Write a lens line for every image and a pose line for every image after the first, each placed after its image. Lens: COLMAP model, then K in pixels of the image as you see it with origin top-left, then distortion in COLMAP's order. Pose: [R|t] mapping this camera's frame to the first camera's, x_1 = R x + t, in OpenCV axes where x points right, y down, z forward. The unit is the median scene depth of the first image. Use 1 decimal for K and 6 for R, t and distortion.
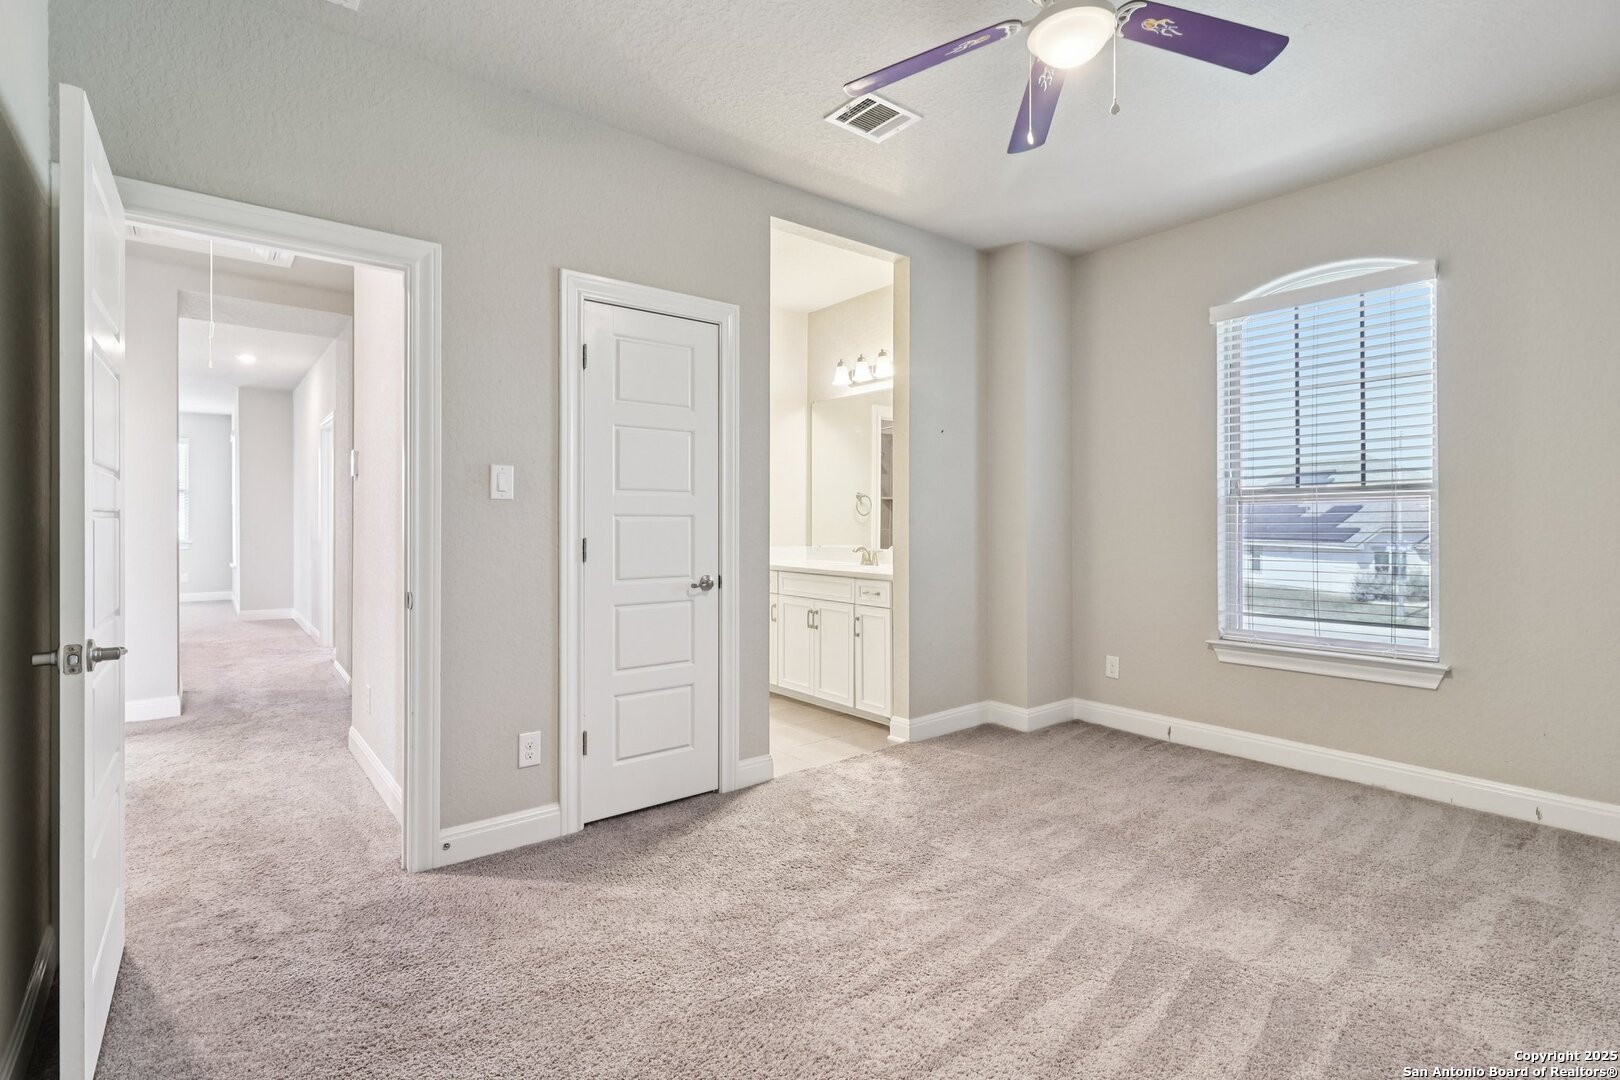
lens RADIAL K [[748.6, 0, 810.3], [0, 748.6, 530.4], [0, 0, 1]] dist [-0.002332, -0.000465]
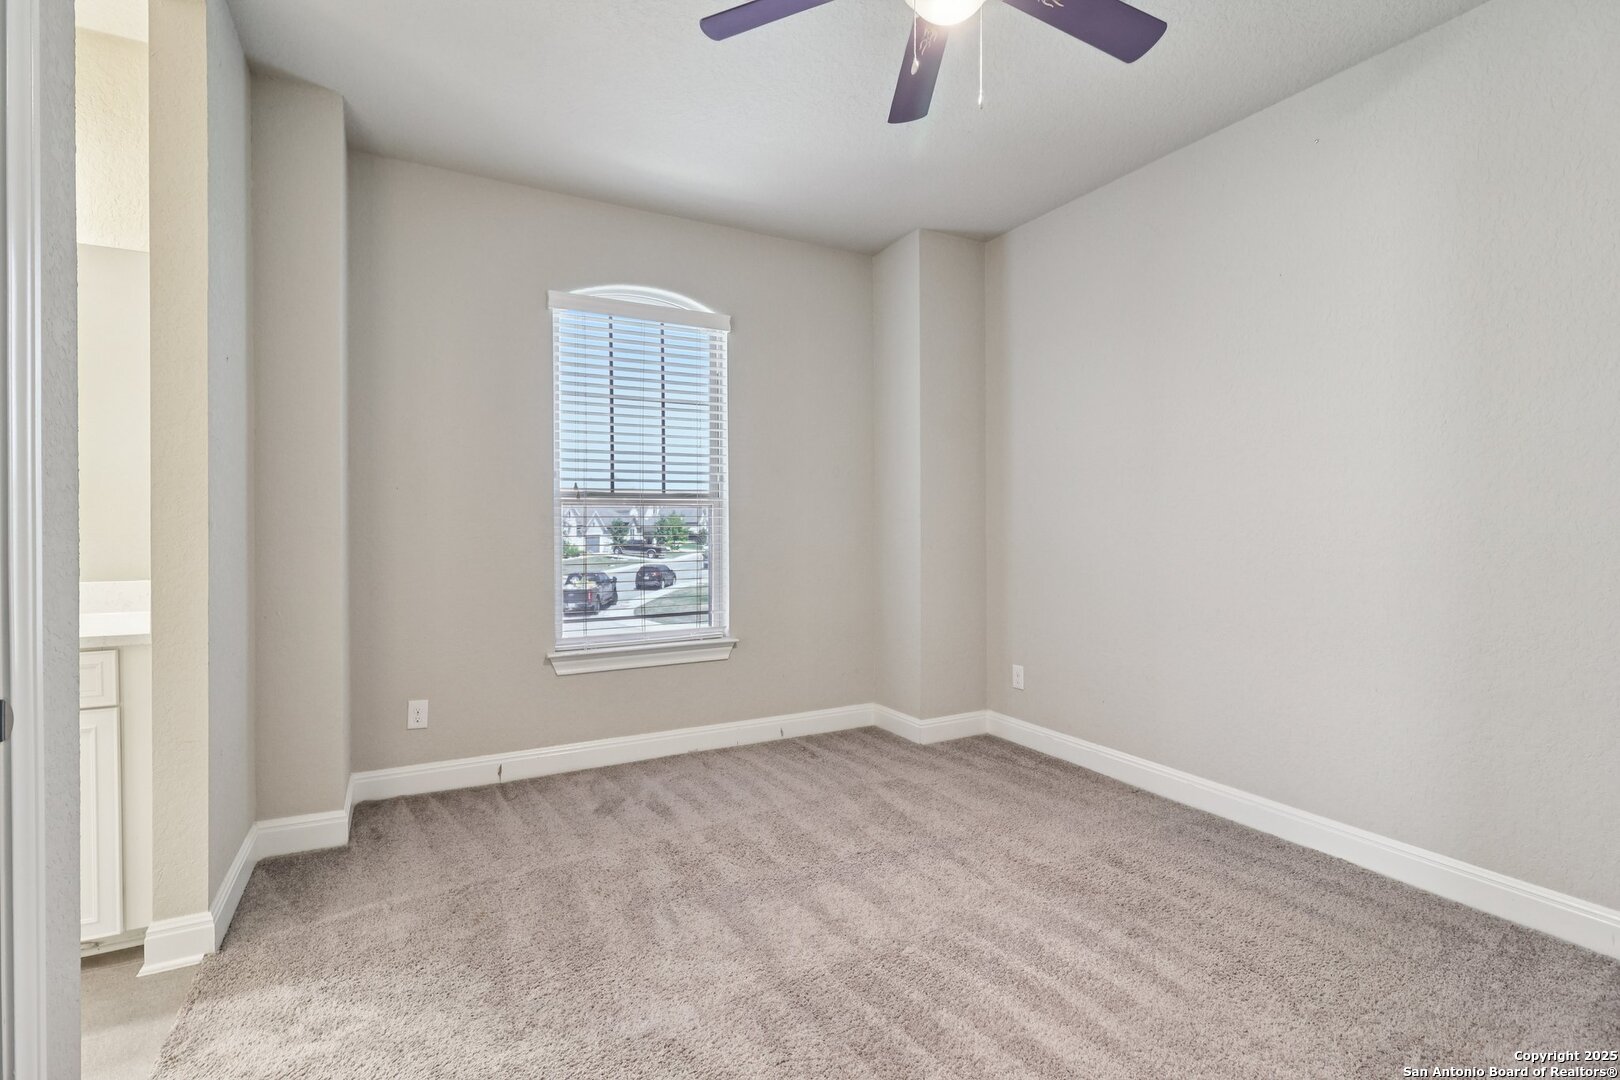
lens RADIAL K [[748.6, 0, 800.0], [0, 748.6, 534.9], [0, 0, 1]] dist [-0.002332, -0.000465]
pose [[0.183274, -0.012190, 0.982986, -0.342109], [0.008545, 0.999905, 0.010807, -0.007384], [-0.983025, 0.006419, 0.183361, 0.591244]]
